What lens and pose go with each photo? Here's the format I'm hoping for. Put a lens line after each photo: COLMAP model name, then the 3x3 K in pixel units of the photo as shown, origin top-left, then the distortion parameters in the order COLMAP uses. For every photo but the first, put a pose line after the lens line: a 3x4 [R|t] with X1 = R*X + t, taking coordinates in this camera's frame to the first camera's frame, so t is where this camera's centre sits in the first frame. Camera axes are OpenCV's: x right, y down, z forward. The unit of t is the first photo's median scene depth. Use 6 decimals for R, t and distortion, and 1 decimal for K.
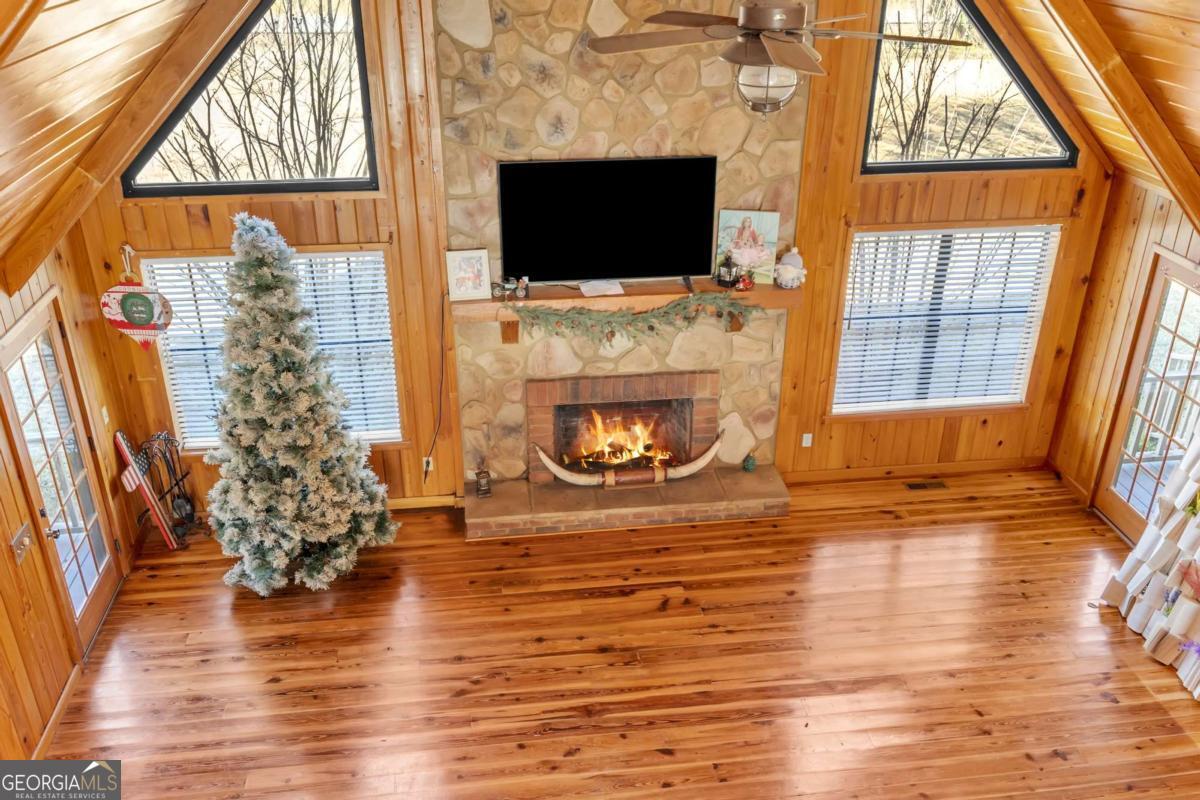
lens RADIAL K [[993.9, 0, 596.2], [0, 993.9, 391.9], [0, 0, 1]] dist [0.070581, -0.109696]
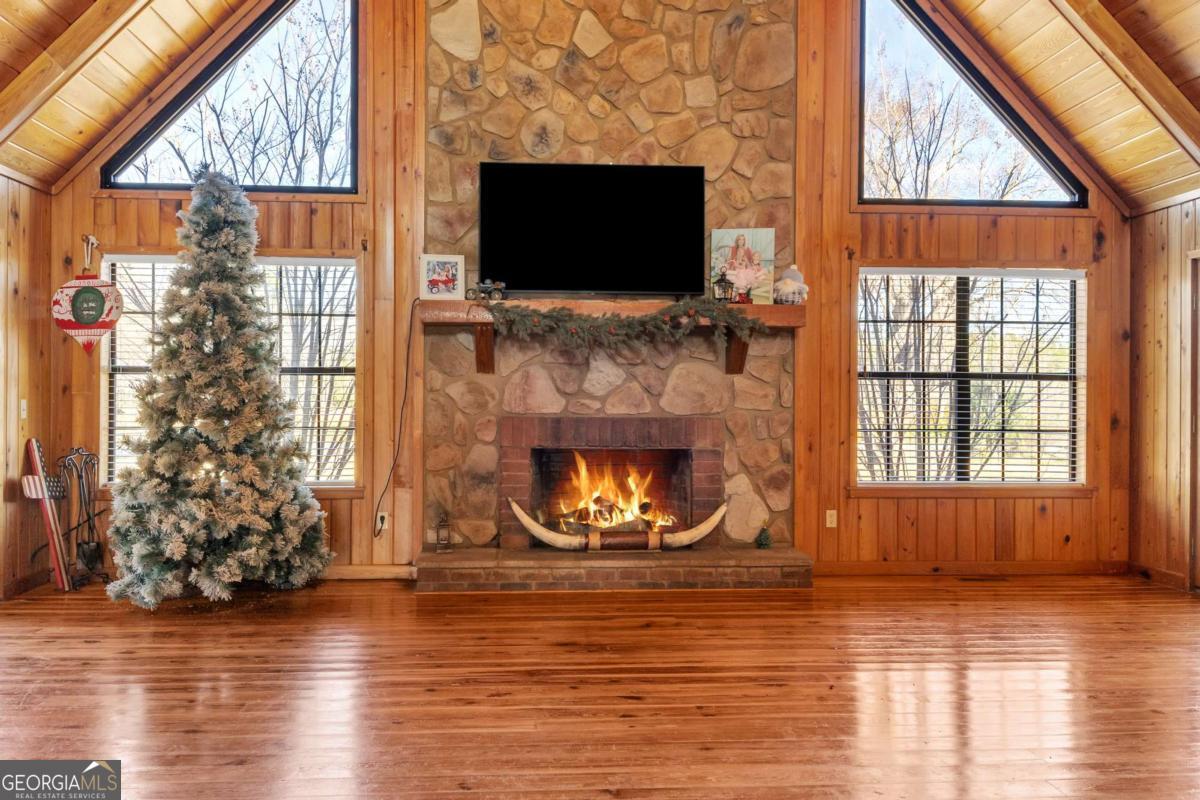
lens RADIAL K [[993.9, 0, 596.2], [0, 993.9, 391.9], [0, 0, 1]] dist [0.070581, -0.109696]
pose [[0.998592, 0.003679, -0.052914, 0.065283], [-0.026765, 0.896222, -0.442797, 0.383027], [0.045794, 0.443590, 0.895059, 0.212308]]
